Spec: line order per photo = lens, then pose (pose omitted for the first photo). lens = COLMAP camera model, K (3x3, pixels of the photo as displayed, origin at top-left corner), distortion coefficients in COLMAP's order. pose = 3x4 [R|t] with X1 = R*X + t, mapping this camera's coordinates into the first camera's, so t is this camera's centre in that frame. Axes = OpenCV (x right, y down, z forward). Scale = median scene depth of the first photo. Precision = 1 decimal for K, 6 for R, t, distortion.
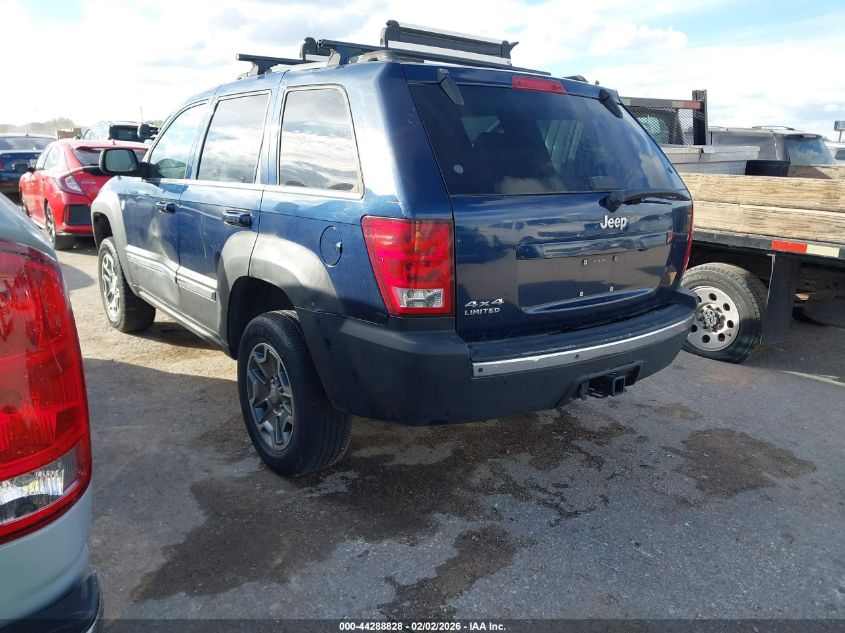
lens RADIAL K [[680.5, 0, 430.7], [0, 680.5, 317.0], [0, 0, 1]] dist [-0.003685, 0.003132]
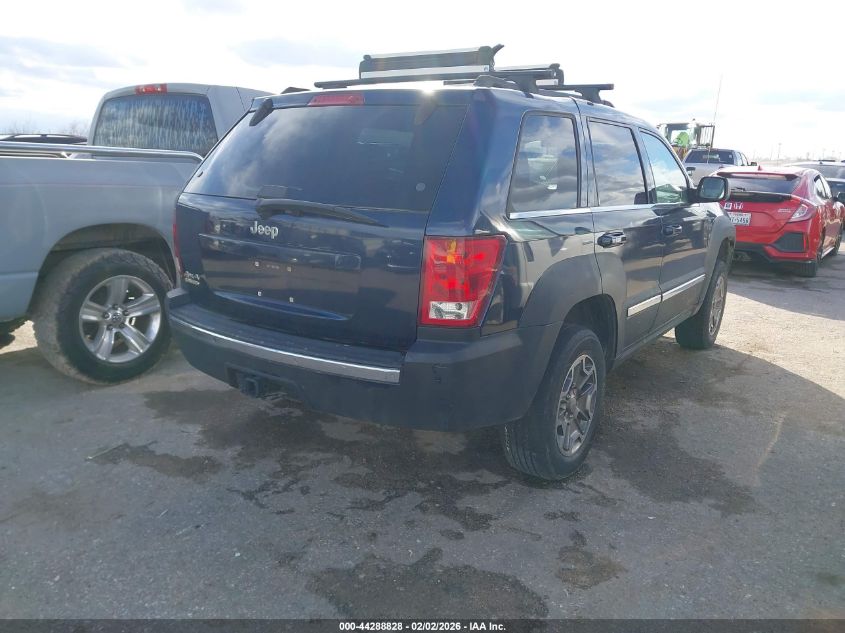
lens RADIAL K [[680.5, 0, 430.7], [0, 680.5, 317.0], [0, 0, 1]] dist [-0.003685, 0.003132]
pose [[0.280448, 0.198437, -0.939133, 1.160381], [-0.243170, 0.961168, 0.130476, -0.180364], [0.928556, 0.191777, 0.317812, 0.812649]]
